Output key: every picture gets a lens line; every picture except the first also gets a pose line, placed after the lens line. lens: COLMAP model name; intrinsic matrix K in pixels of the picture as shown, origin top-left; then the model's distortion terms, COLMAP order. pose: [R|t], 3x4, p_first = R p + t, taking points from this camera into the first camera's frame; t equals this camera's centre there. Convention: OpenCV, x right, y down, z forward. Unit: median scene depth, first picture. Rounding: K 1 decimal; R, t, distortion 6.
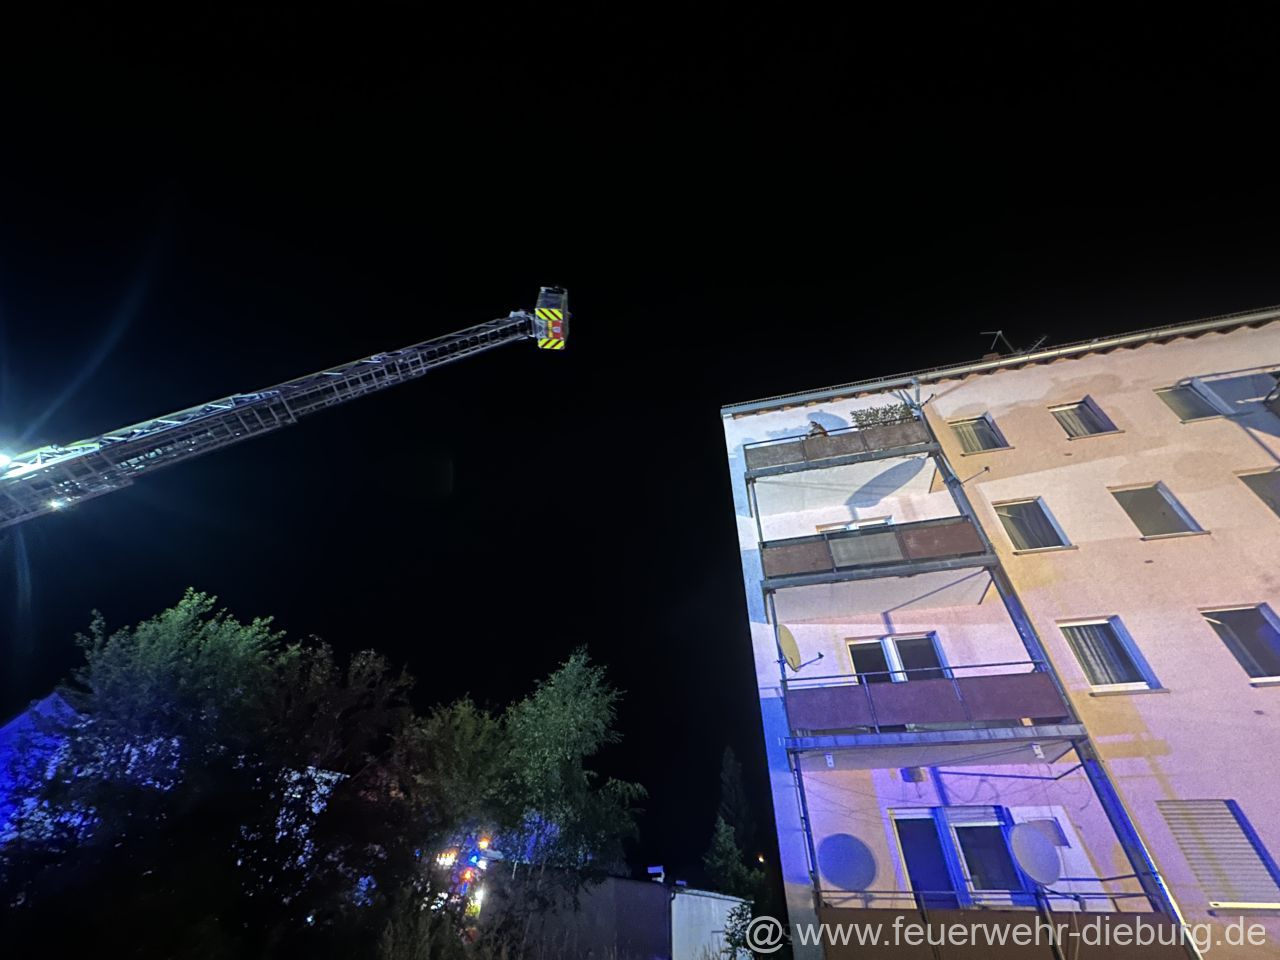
lens RADIAL K [[506.9, 0, 640.0], [0, 506.9, 480.0], [0, 0, 1]] dist [-0.005374, -0.000234]
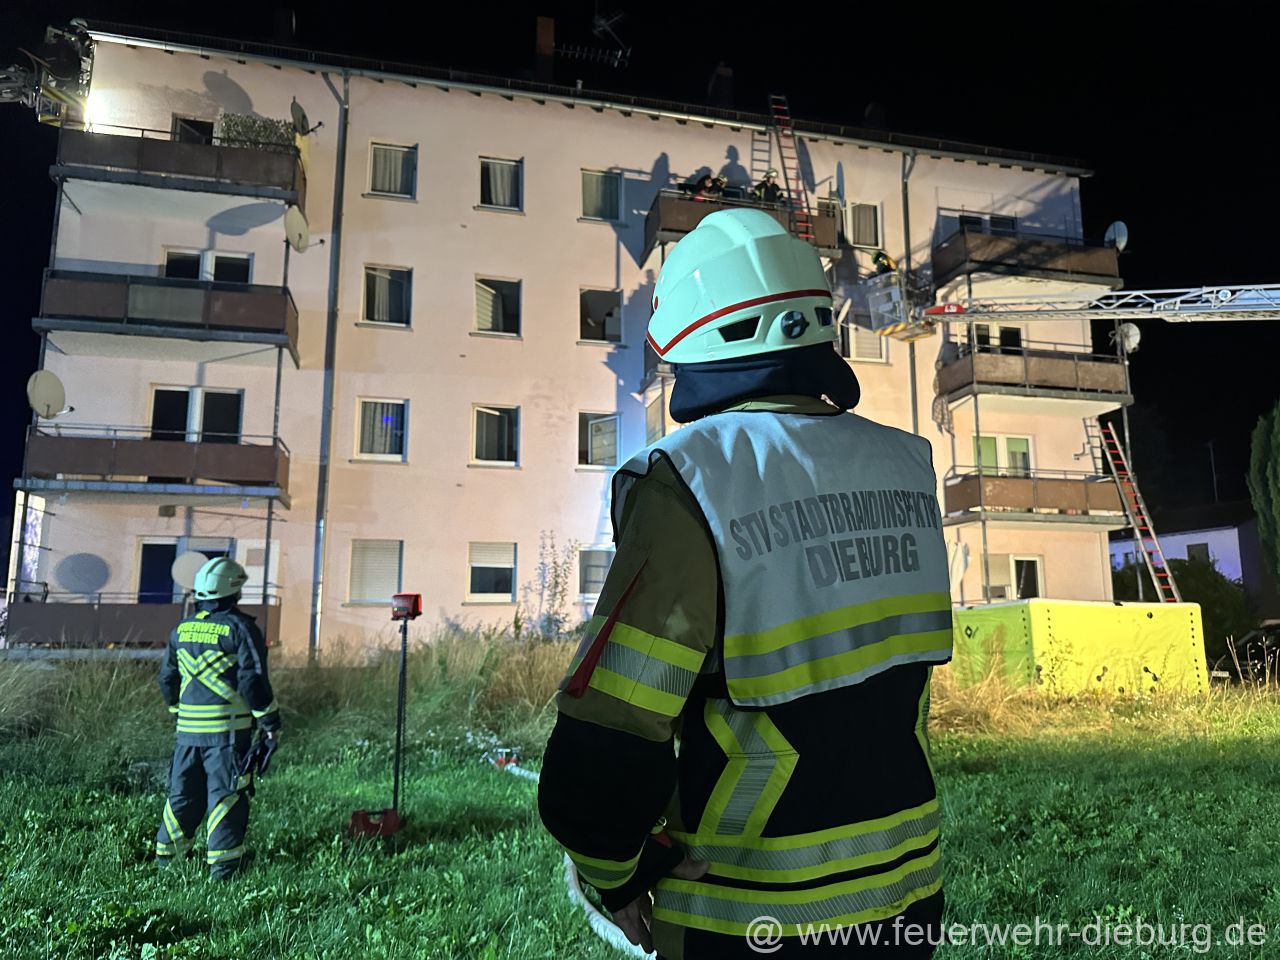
lens RADIAL K [[889.4, 0, 636.0], [0, 889.4, 485.5], [0, 0, 1]] dist [0.005234, -0.020268]
pose [[0.875927, 0.056641, 0.479107, 0.433652], [-0.302310, 0.838374, 0.453584, -0.576685], [-0.375979, -0.542145, 0.751477, -0.720076]]
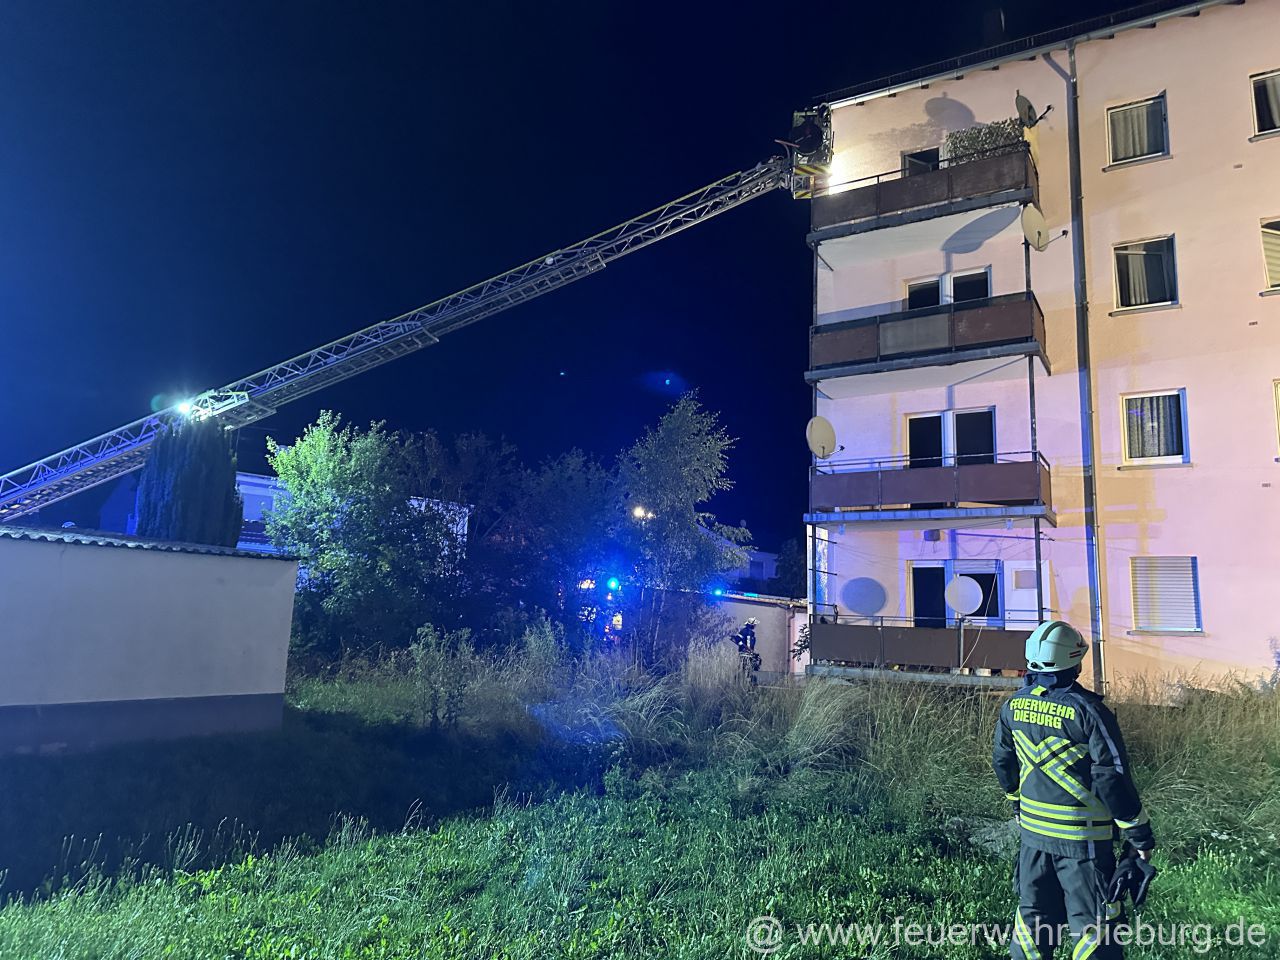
lens RADIAL K [[889.4, 0, 636.0], [0, 889.4, 485.5], [0, 0, 1]] dist [0.005234, -0.020268]
pose [[0.958139, -0.029170, -0.284815, 0.409295], [0.173533, 0.850407, 0.496683, -0.540043], [0.227720, -0.525316, 0.819870, -0.637156]]
